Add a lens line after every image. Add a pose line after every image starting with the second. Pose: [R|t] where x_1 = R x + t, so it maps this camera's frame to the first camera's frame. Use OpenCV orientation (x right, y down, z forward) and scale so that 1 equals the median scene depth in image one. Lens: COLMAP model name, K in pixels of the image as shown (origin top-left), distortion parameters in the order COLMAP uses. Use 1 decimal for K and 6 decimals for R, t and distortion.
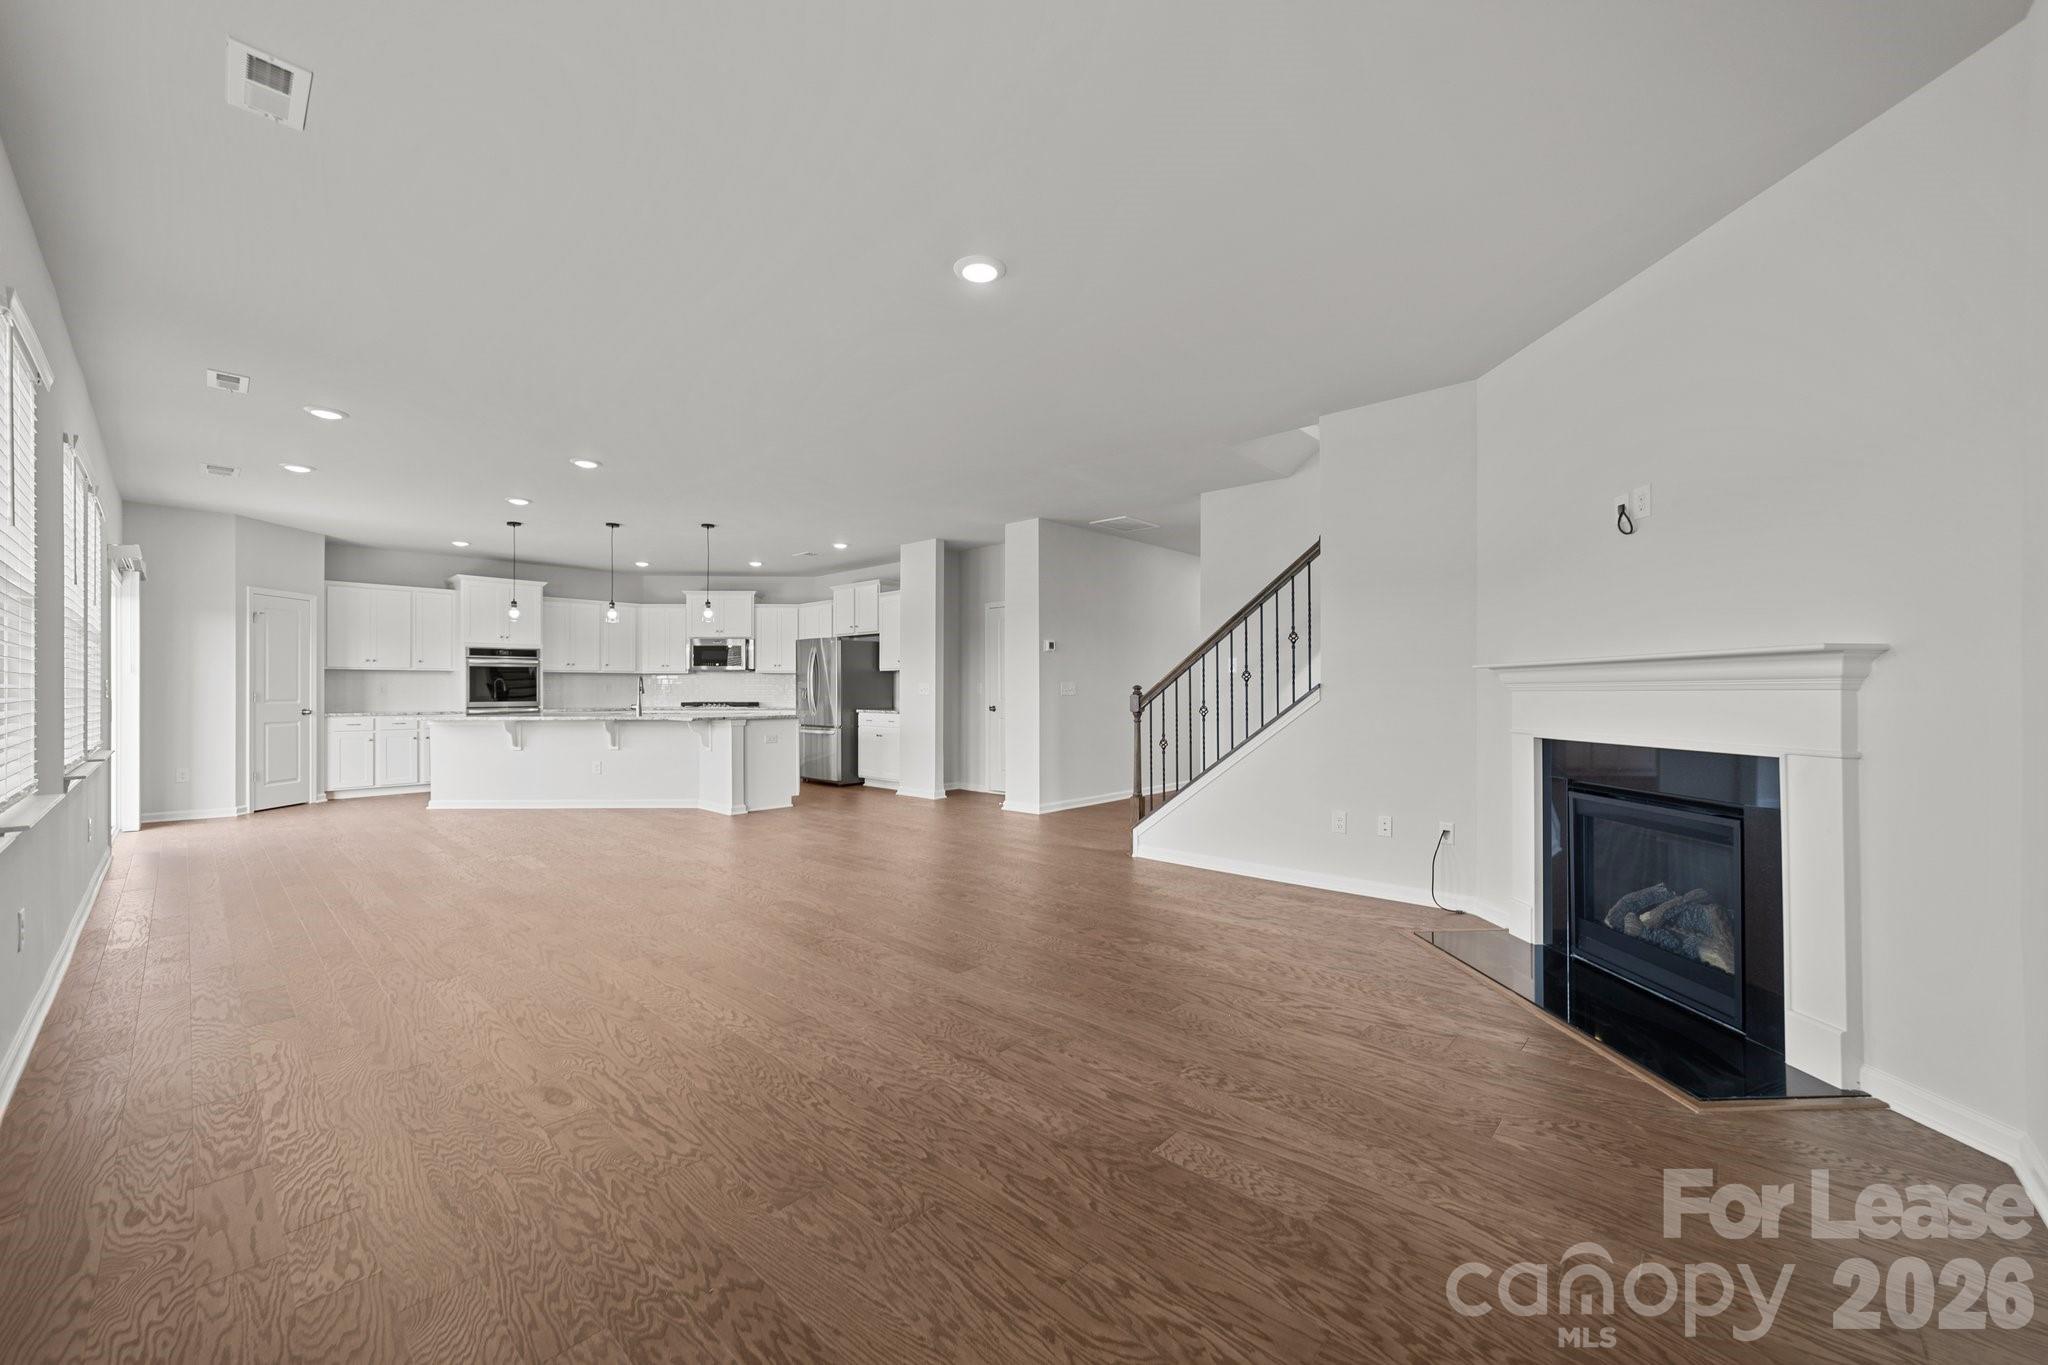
lens RADIAL K [[791.4, 0, 1032.9], [0, 791.4, 680.9], [0, 0, 1]] dist [-0.015299, 0.006458]
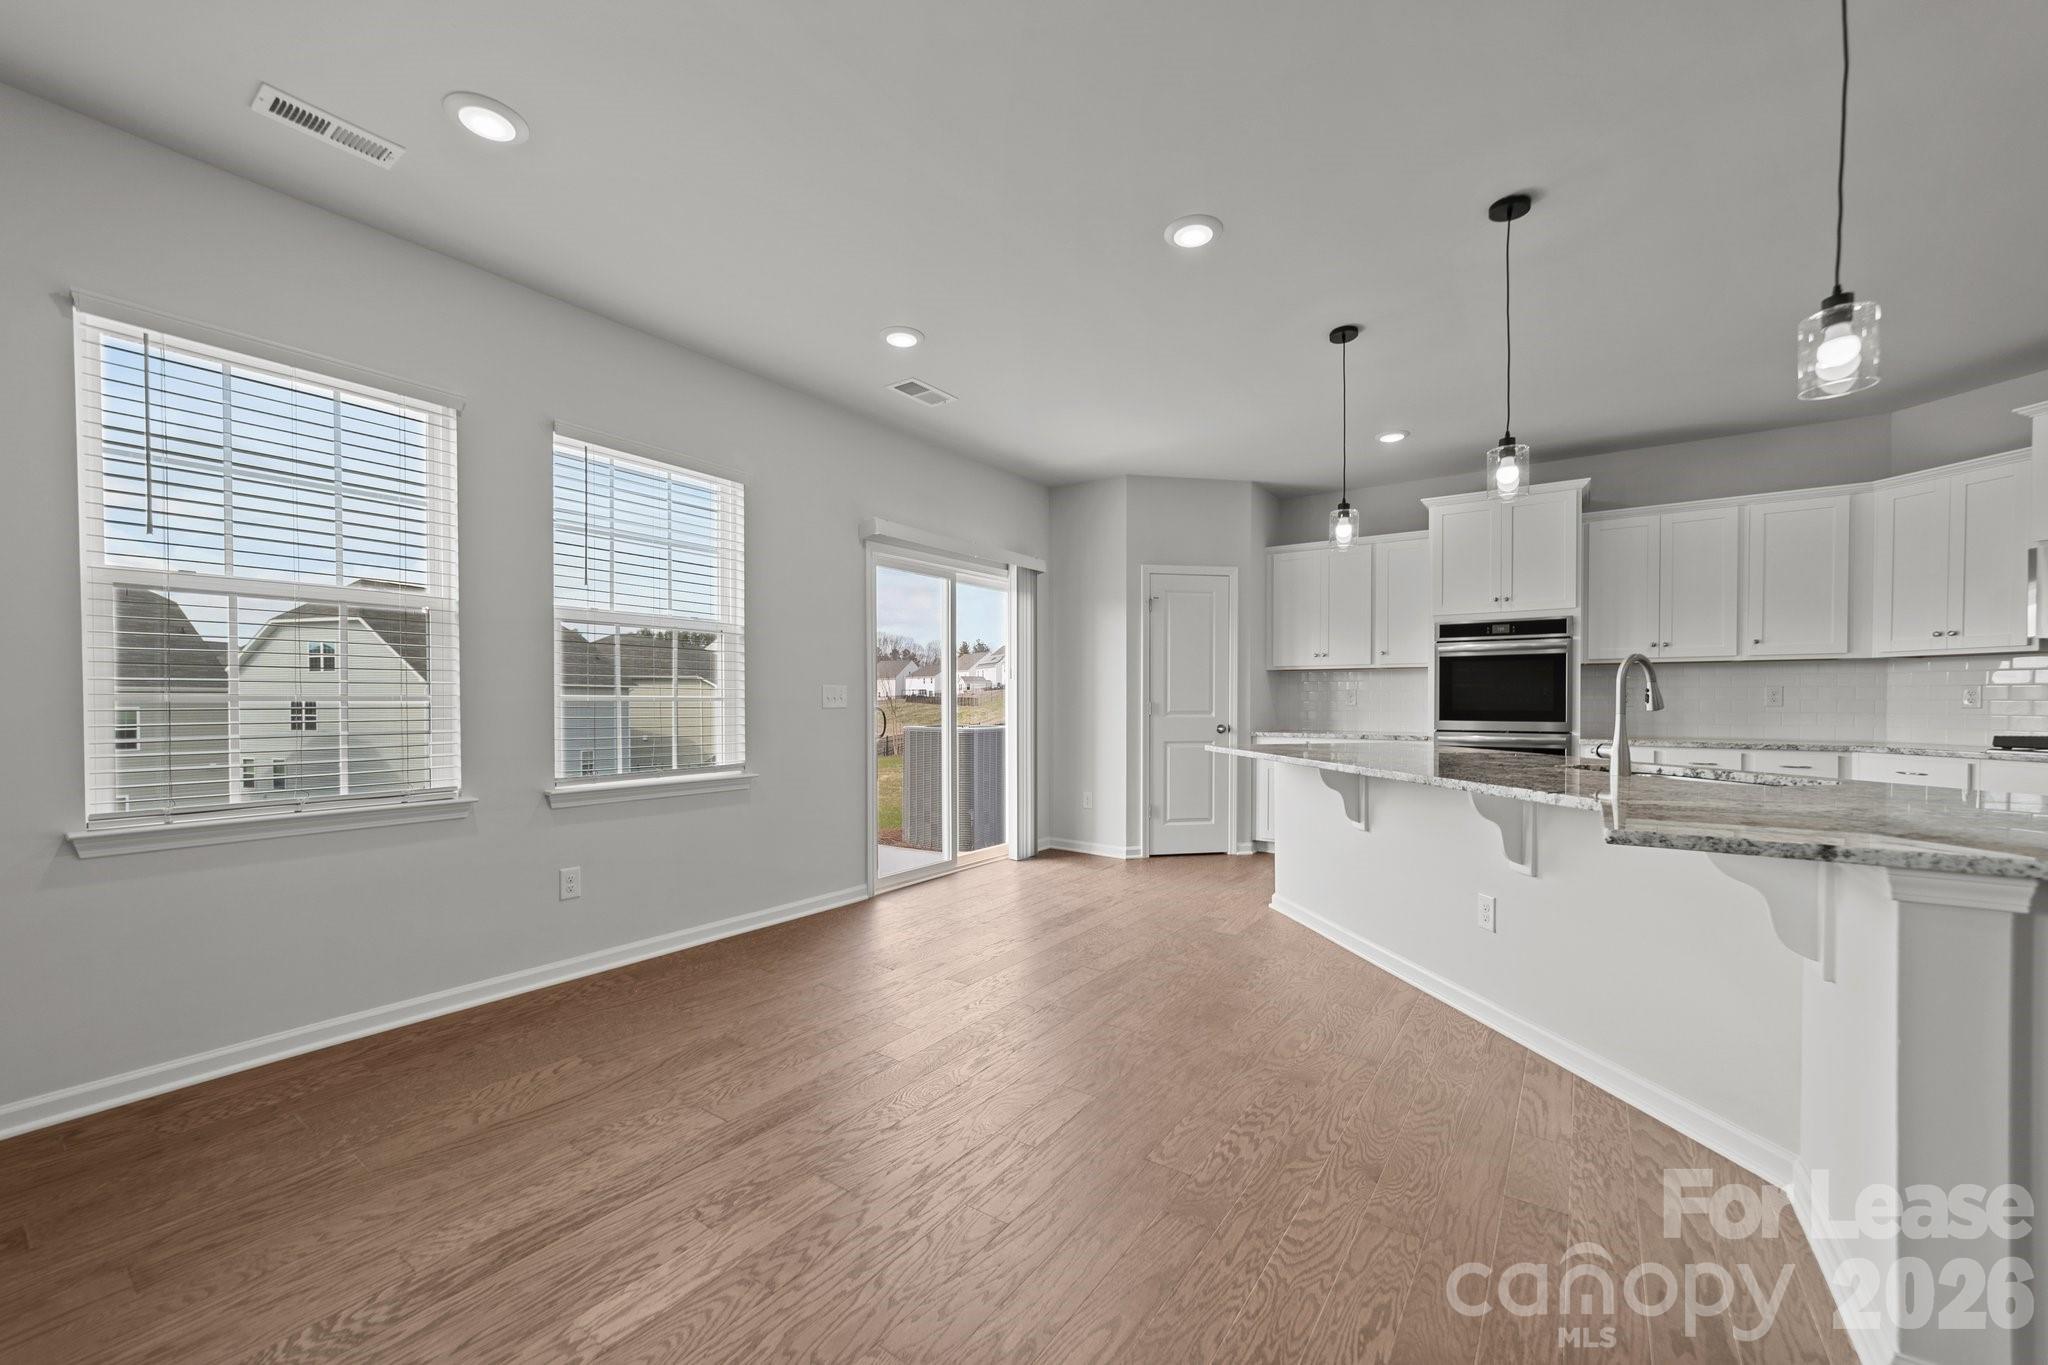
lens RADIAL K [[791.4, 0, 1030.7], [0, 791.4, 710.5], [0, 0, 1]] dist [-0.015299, 0.006458]
pose [[0.135329, 0.015757, -0.990675, -0.192307], [0.009856, 0.999803, 0.017249, 0.007104], [0.990752, -0.012098, 0.135147, 0.628795]]
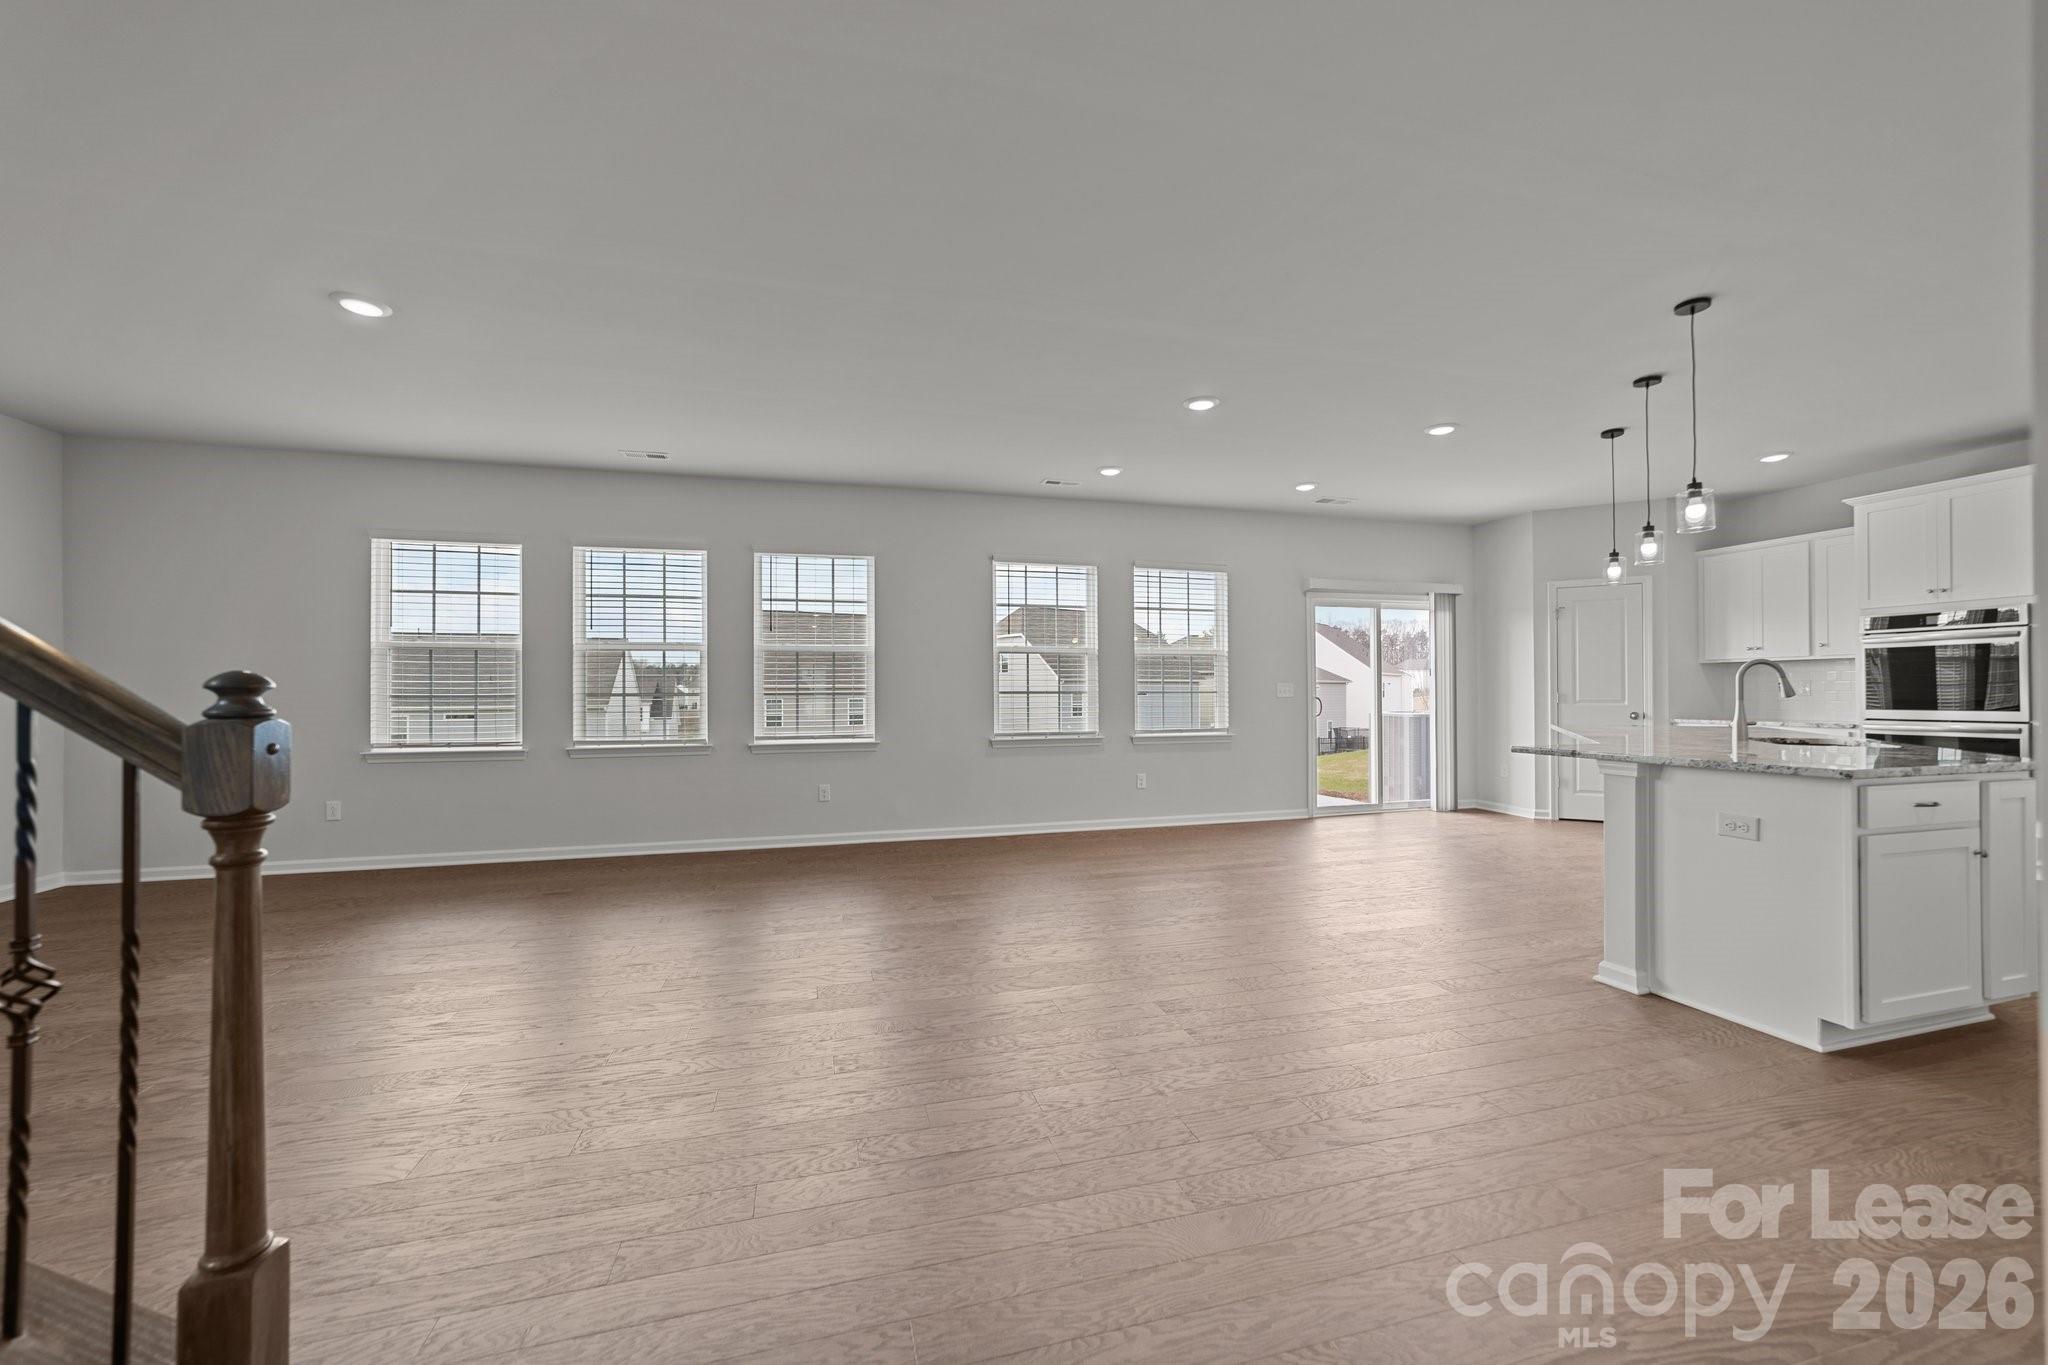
lens RADIAL K [[791.4, 0, 1026.8], [0, 791.4, 685.4], [0, 0, 1]] dist [-0.015299, 0.006458]
pose [[-0.525739, -0.003610, -0.850638, 0.115852], [0.014170, 0.999815, -0.013001, 0.007509], [0.850528, -0.018889, -0.525591, 0.770063]]
